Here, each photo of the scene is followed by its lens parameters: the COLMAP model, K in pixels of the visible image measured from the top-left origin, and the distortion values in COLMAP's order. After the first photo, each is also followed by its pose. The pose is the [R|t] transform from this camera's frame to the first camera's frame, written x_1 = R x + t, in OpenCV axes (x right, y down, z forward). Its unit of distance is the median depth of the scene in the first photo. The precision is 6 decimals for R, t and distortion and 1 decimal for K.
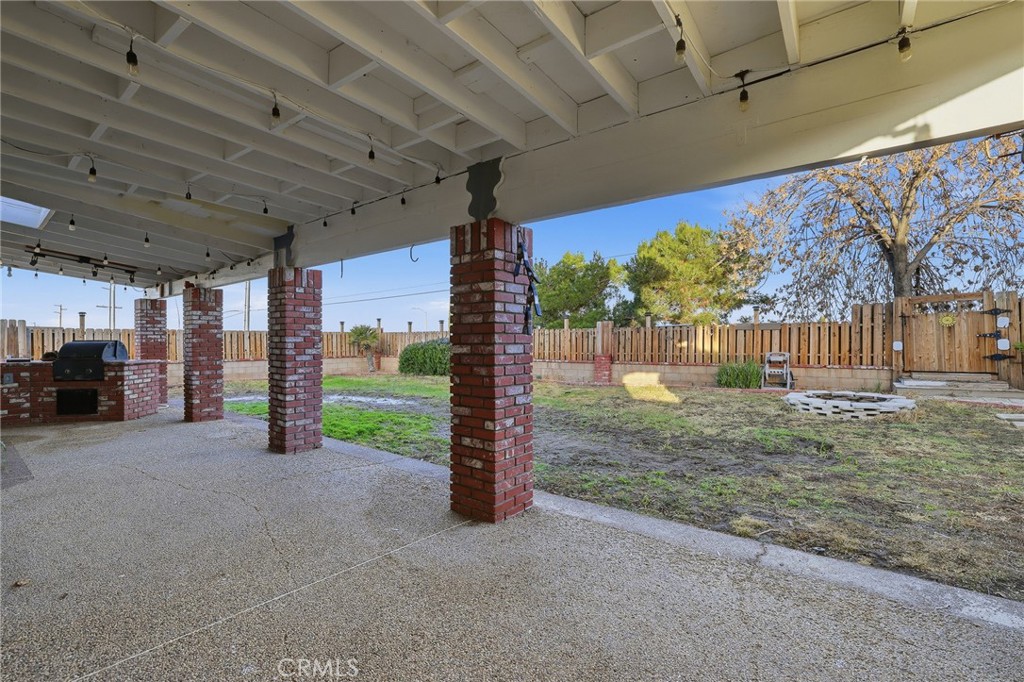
lens RADIAL K [[445.6, 0, 510.4], [0, 445.6, 341.7], [0, 0, 1]] dist [-0.048091, 0.016481]
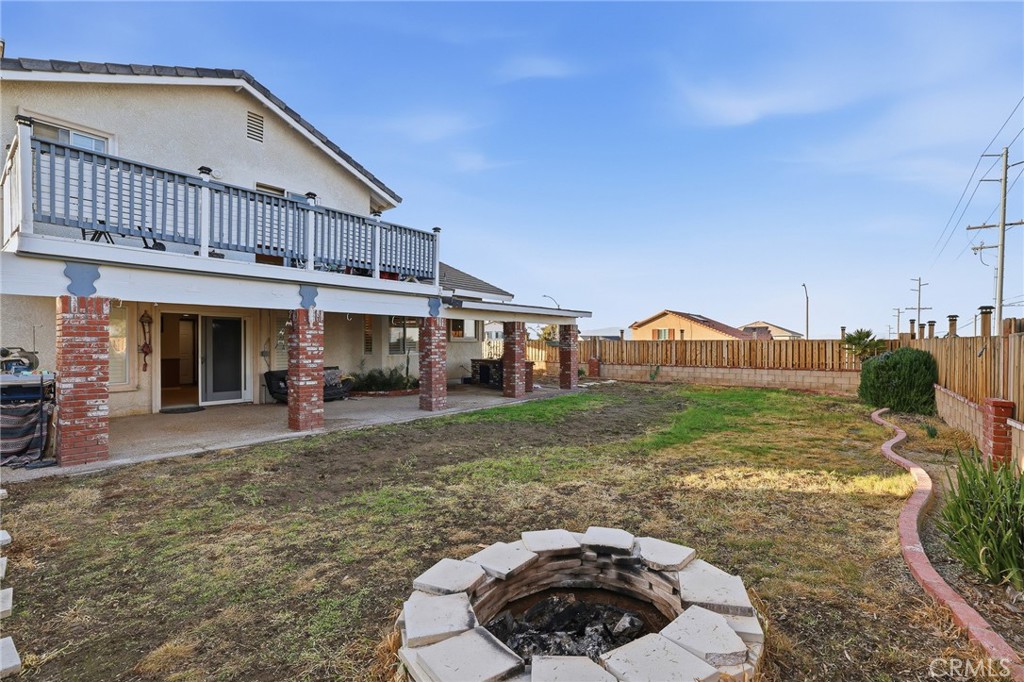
lens RADIAL K [[445.6, 0, 510.4], [0, 445.6, 341.7], [0, 0, 1]] dist [-0.048091, 0.016481]
pose [[-0.057465, 0.001506, -0.998346, 1.193897], [-0.003319, 0.999993, 0.001699, -0.046946], [0.998342, 0.003412, -0.057460, 1.200301]]
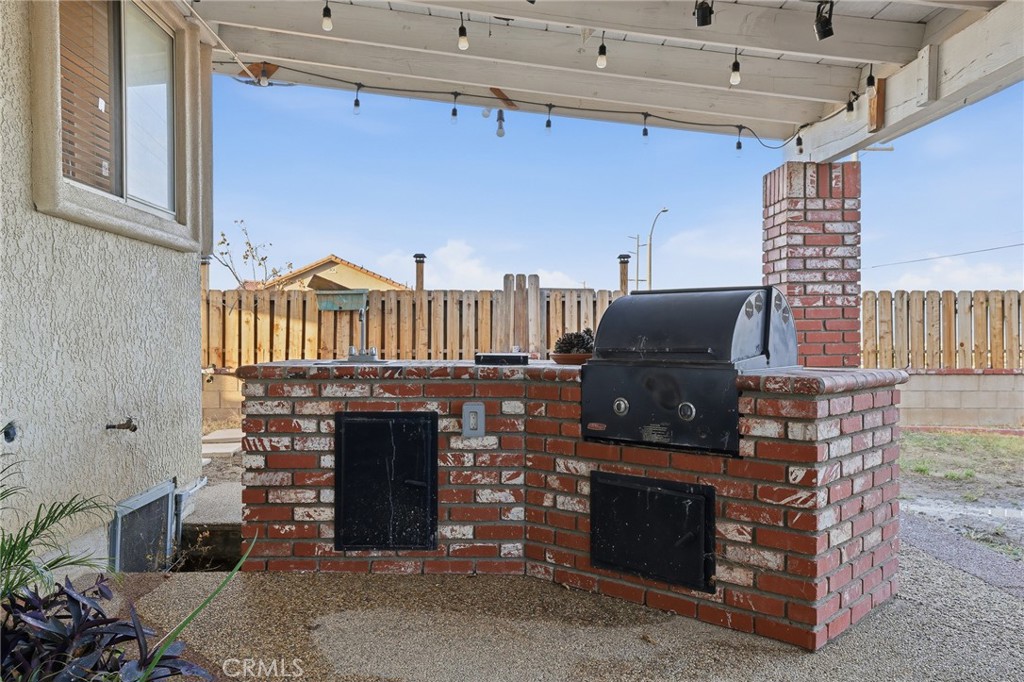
lens RADIAL K [[849.8, 0, 512.0], [0, 849.8, 341.0], [0, 0, 1]] dist [0.006737, 0.003687]
pose [[0.628432, 0.010870, -0.777789, -0.655604], [-0.004023, 0.999934, 0.010725, 0.024118], [0.777854, -0.003611, 0.628434, 0.613137]]
